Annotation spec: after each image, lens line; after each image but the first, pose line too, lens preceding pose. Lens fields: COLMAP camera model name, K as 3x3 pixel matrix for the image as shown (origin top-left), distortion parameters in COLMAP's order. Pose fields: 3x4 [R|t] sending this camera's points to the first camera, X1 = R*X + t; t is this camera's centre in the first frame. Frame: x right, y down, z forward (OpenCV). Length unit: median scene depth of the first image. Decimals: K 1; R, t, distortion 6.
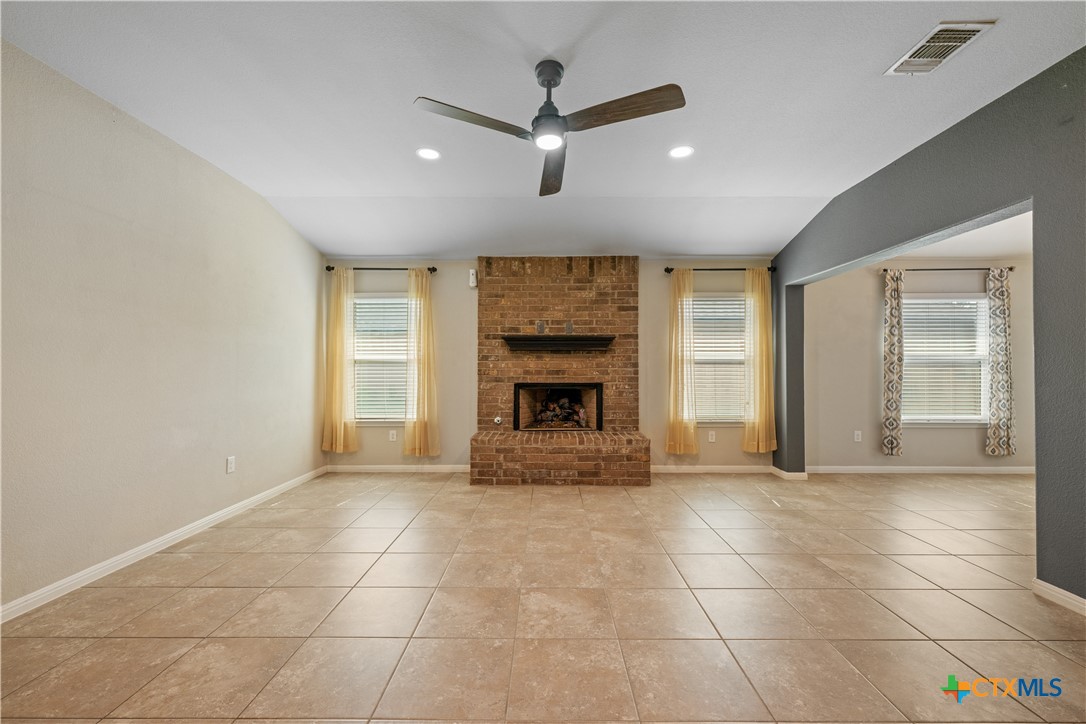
lens RADIAL K [[447.0, 0, 550.0], [0, 447.0, 363.7], [0, 0, 1]] dist [0.001269, -0.000059]
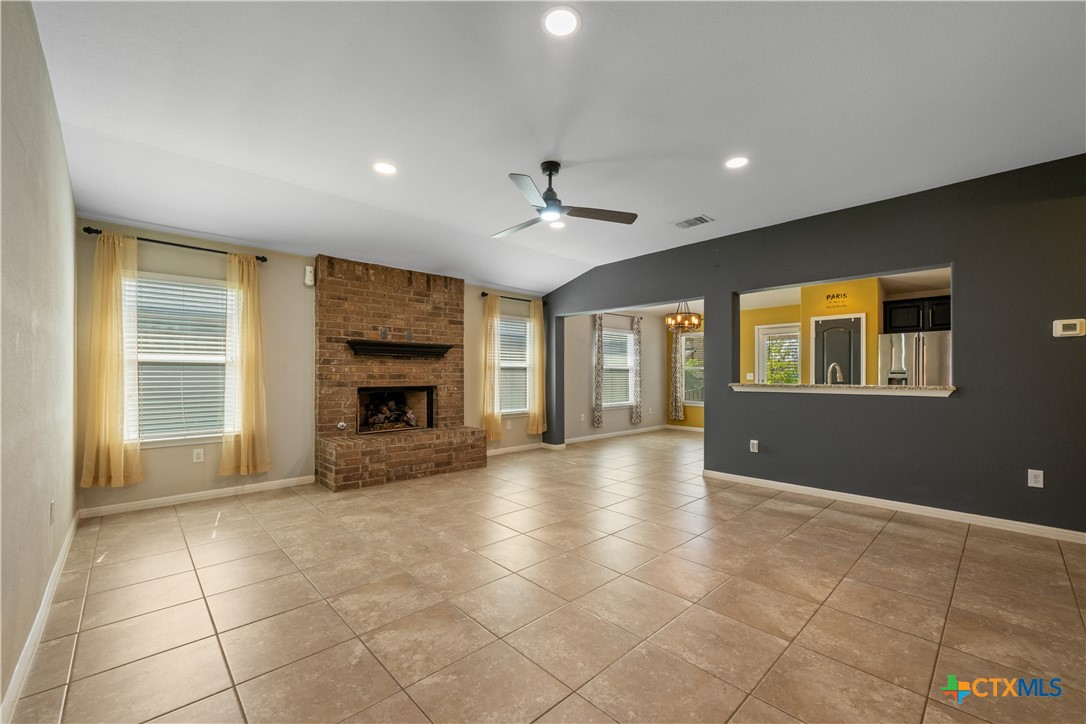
lens RADIAL K [[433.0, 0, 553.7], [0, 433.0, 374.5], [0, 0, 1]] dist [0.000050, 0.000532]
pose [[0.718241, 0.001281, 0.695793, -0.440297], [-0.011095, 0.999892, 0.009612, 0.000037], [-0.695706, -0.014623, 0.718178, -0.004761]]
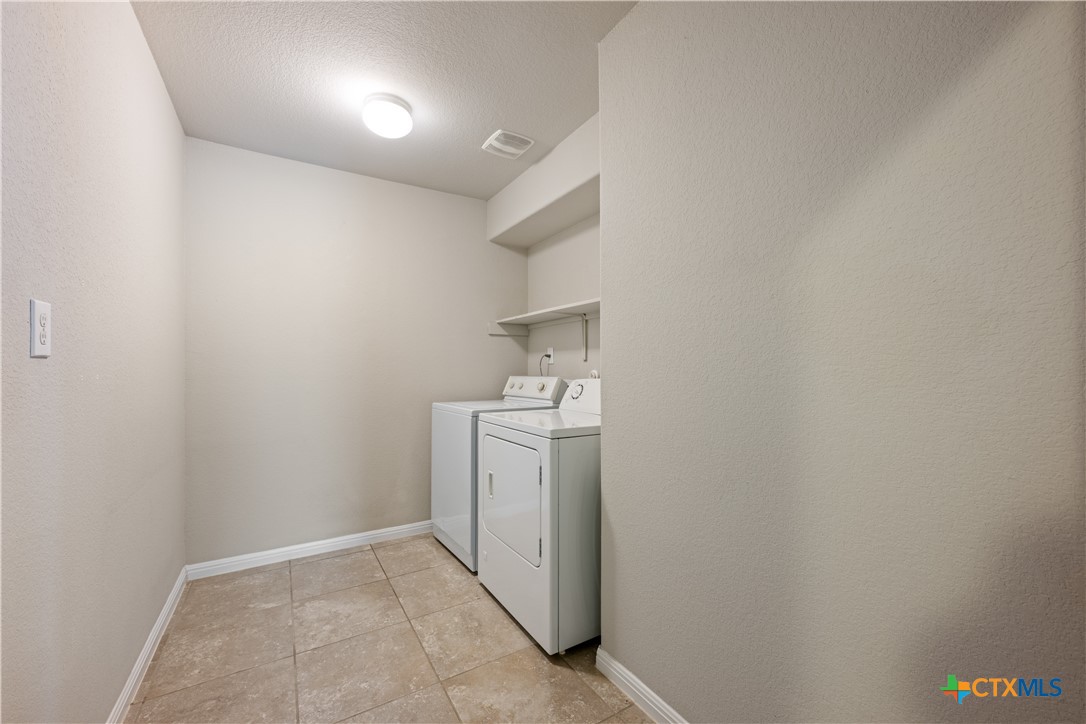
lens RADIAL K [[433.0, 0, 547.8], [0, 433.0, 365.3], [0, 0, 1]] dist [0.000050, 0.000532]
pose [[0.847401, -0.004177, 0.530937, 0.791331], [-0.002086, 0.999935, 0.011195, -0.000601], [-0.530949, -0.010595, 0.847337, -0.281692]]
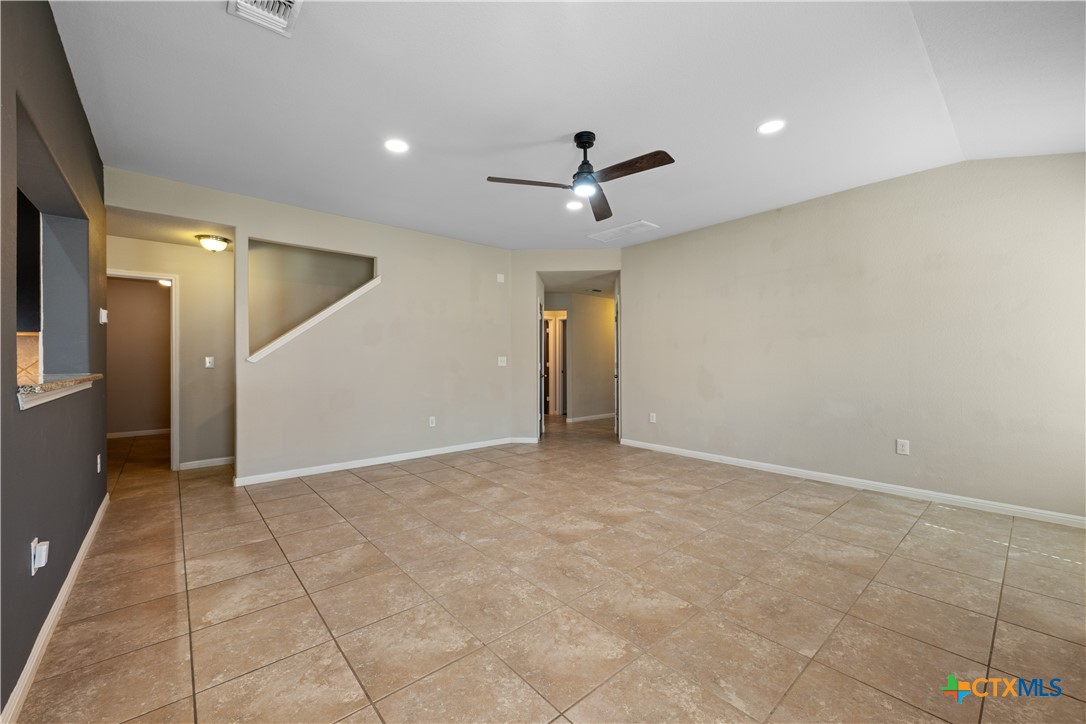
lens RADIAL K [[433.0, 0, 539.4], [0, 433.0, 359.8], [0, 0, 1]] dist [0.000050, 0.000532]
pose [[-0.764675, 0.001050, -0.644416, 0.433591], [0.011919, 0.999851, -0.012513, 0.014251], [0.644306, -0.017249, -0.764573, 0.872902]]
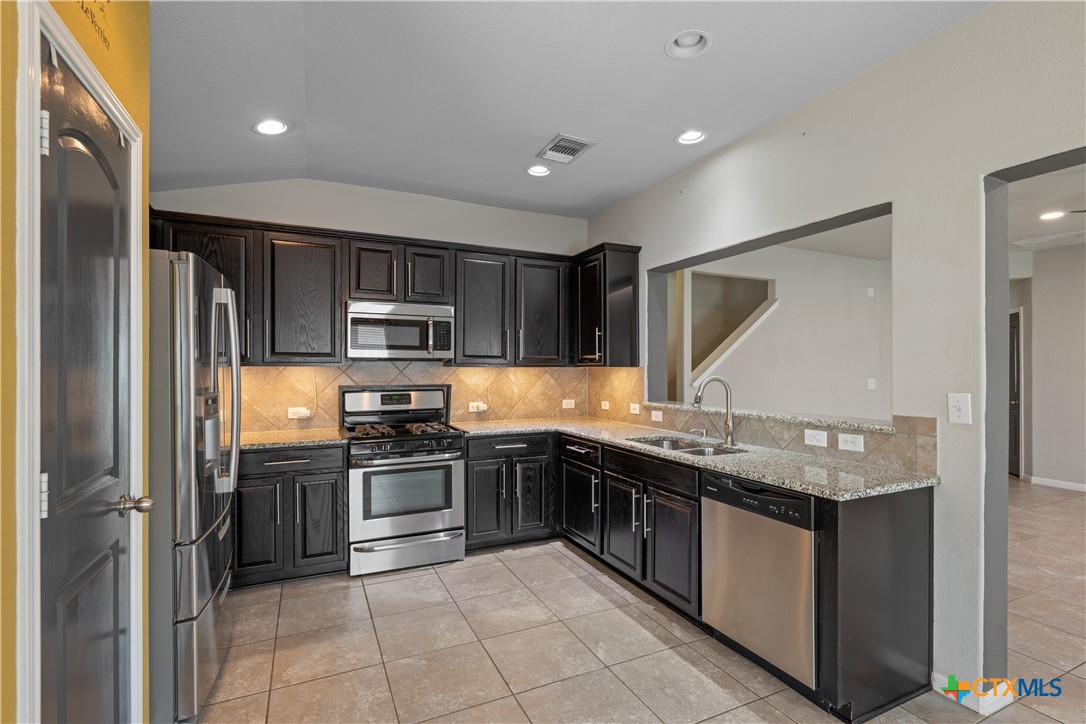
lens RADIAL K [[501.7, 0, 543.3], [0, 501.7, 369.9], [0, 0, 1]] dist [-0.002709, 0.000314]
pose [[-0.910545, -0.000491, -0.413410, 1.040093], [0.004674, 0.999923, -0.011482, -0.023399], [0.413384, -0.012387, -0.910473, 0.691462]]
